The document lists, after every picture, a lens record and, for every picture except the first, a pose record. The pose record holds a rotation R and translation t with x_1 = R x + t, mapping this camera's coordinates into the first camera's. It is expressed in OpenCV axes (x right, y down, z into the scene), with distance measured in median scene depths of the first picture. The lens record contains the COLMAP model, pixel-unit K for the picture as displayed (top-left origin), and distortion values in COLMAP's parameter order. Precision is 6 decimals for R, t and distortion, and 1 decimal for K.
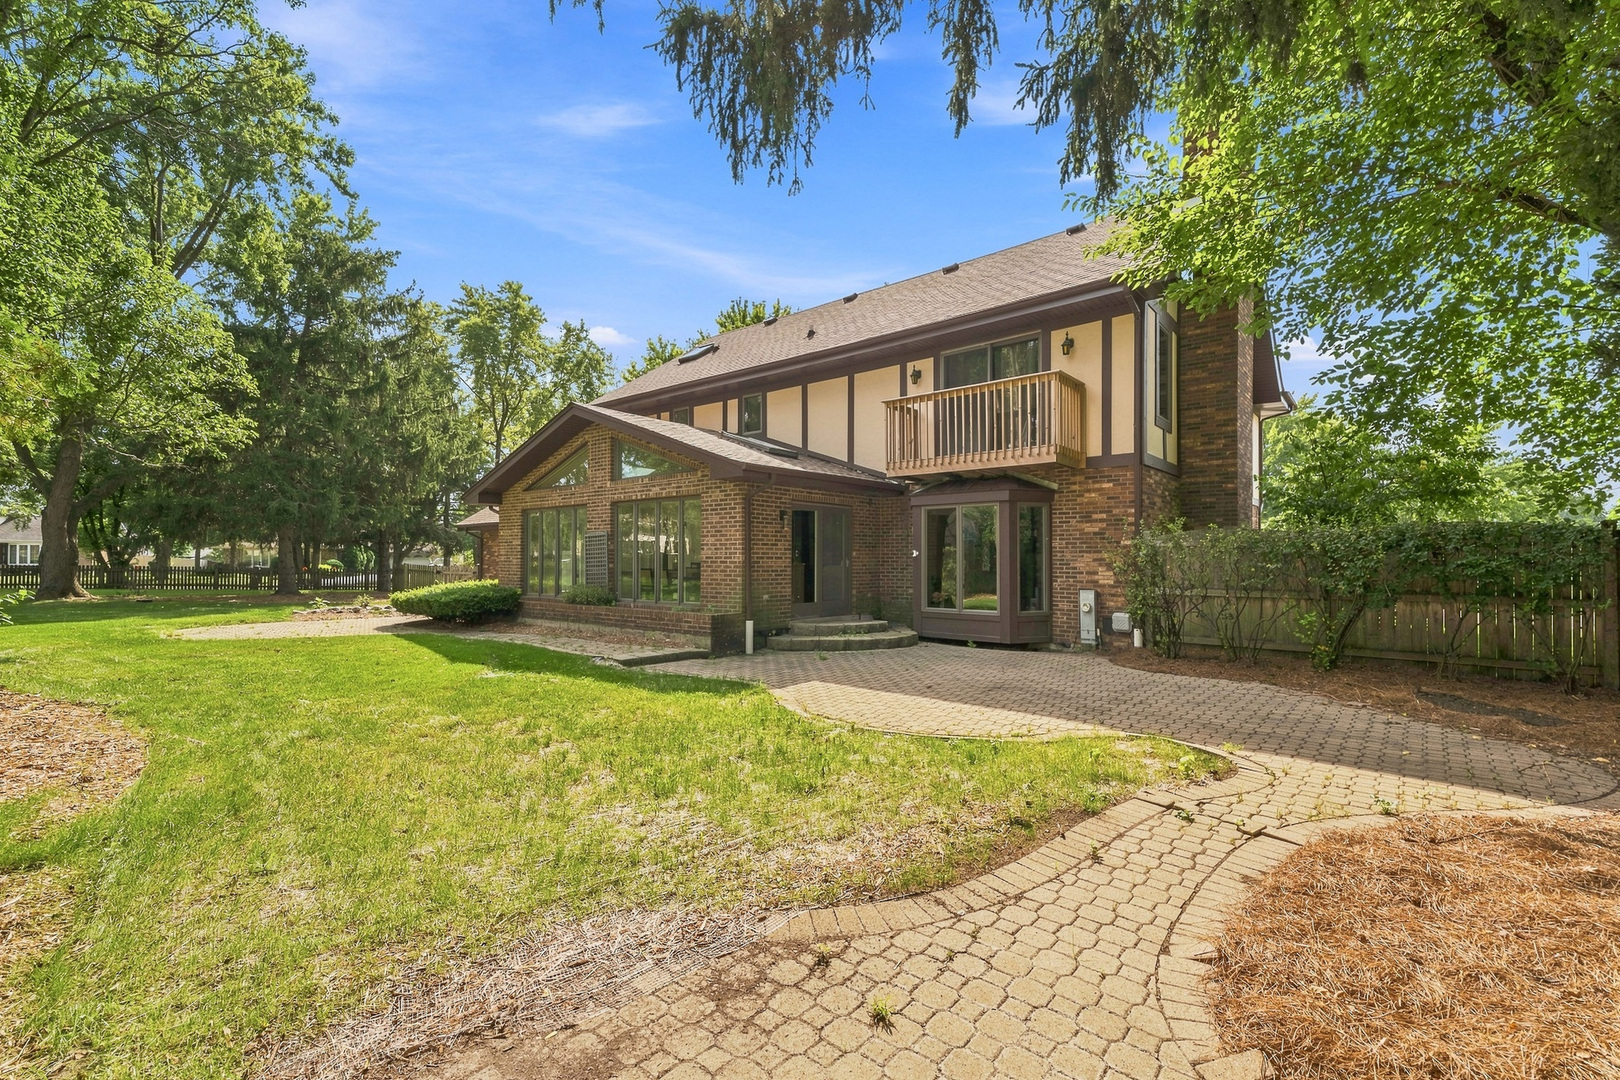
lens RADIAL K [[730.6, 0, 855.6], [0, 730.6, 563.7], [0, 0, 1]] dist [0.015008, -0.001364]
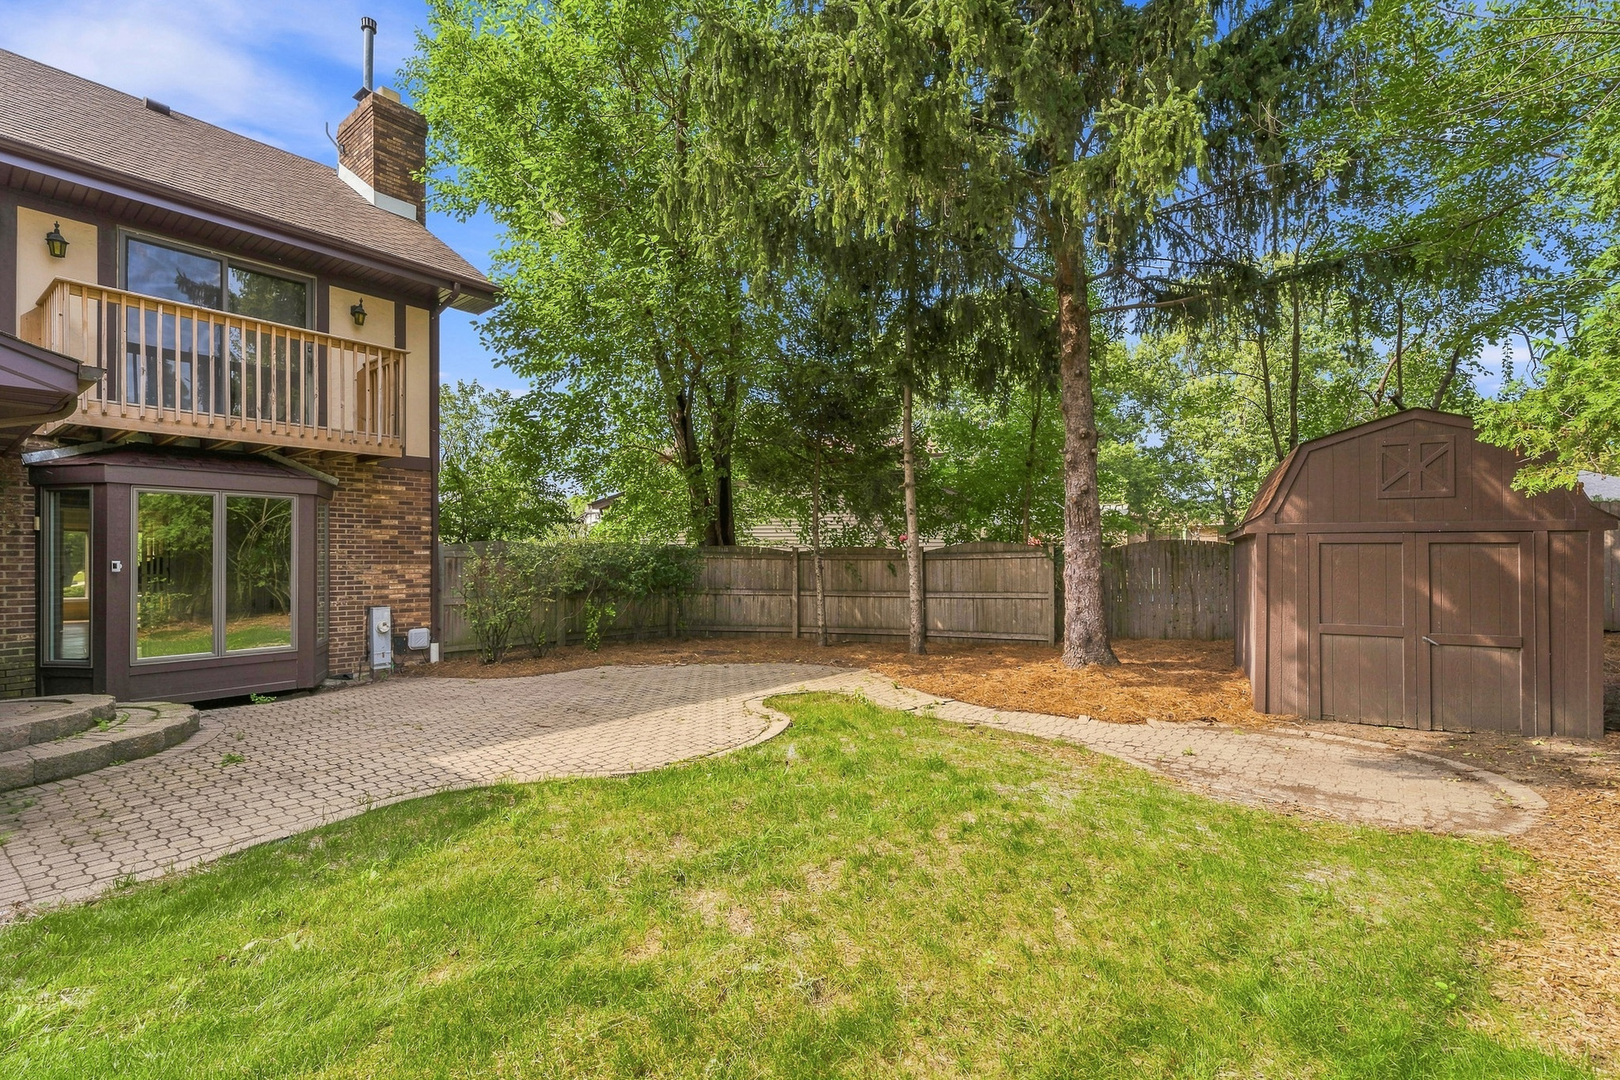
lens RADIAL K [[730.6, 0, 787.0], [0, 730.6, 548.6], [0, 0, 1]] dist [0.015008, -0.001364]
pose [[-0.012740, 0.010051, 0.999868, -0.594156], [0.007144, 0.999925, -0.009961, -0.022261], [-0.999893, 0.007016, -0.012811, 0.570894]]
